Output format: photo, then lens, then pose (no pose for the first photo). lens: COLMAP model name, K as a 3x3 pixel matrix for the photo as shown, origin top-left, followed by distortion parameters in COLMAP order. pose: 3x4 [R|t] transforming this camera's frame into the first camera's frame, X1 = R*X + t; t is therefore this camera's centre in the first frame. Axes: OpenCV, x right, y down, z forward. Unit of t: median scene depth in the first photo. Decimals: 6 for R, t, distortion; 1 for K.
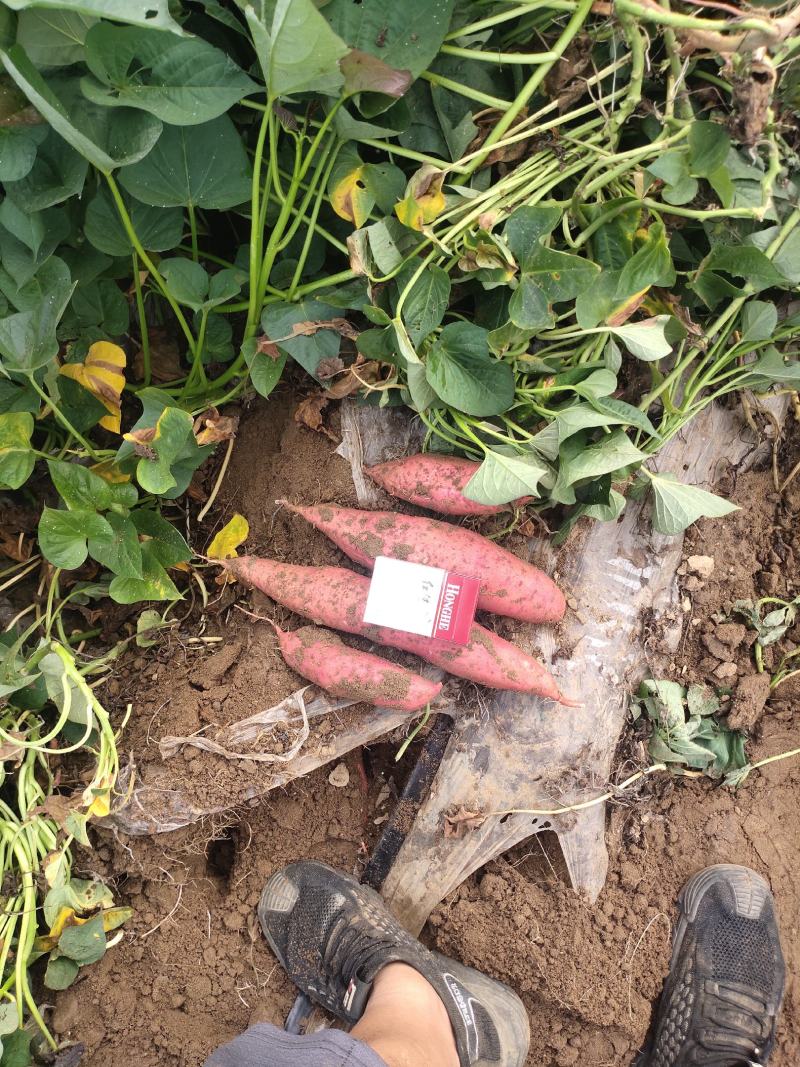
lens RADIAL K [[700.4, 0, 400.0], [0, 700.4, 533.5], [0, 0, 1]] dist [0.000052, -0.000300]
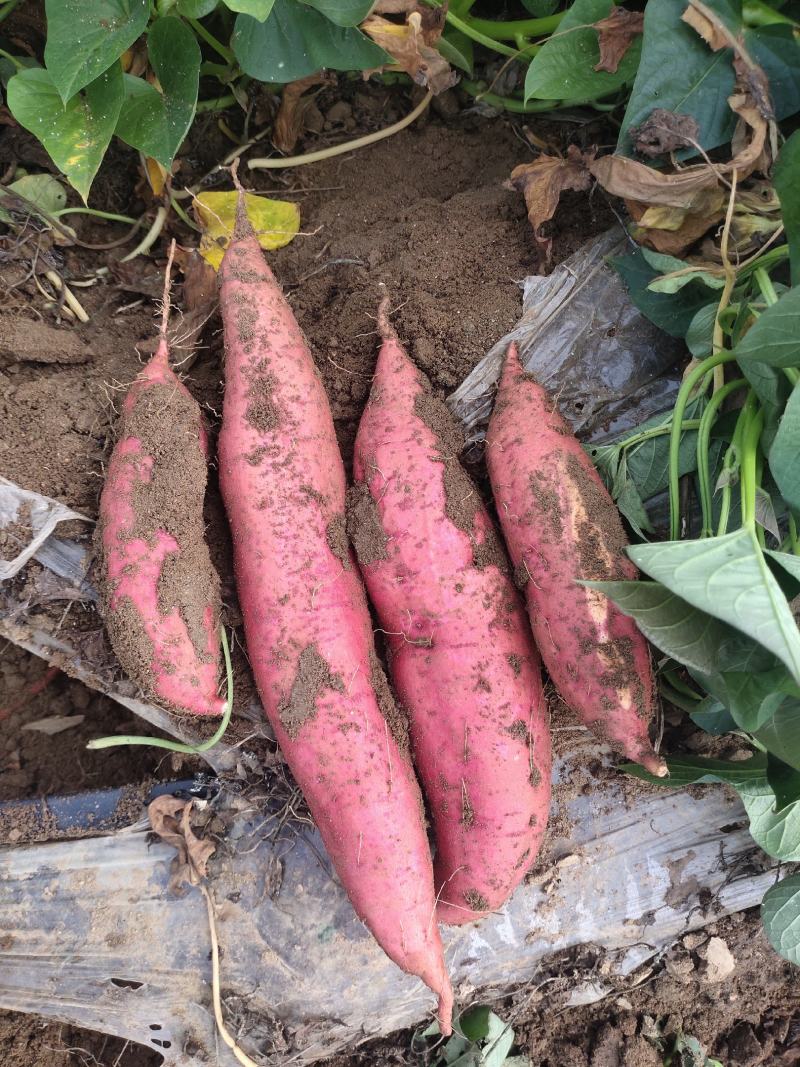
lens RADIAL K [[700.4, 0, 400.0], [0, 700.4, 533.5], [0, 0, 1]] dist [0.000052, -0.000300]
pose [[0.579460, 0.807681, 0.108980, -0.050938], [-0.814978, 0.575242, 0.070055, 0.015162], [-0.006107, -0.129410, 0.991572, 0.487692]]
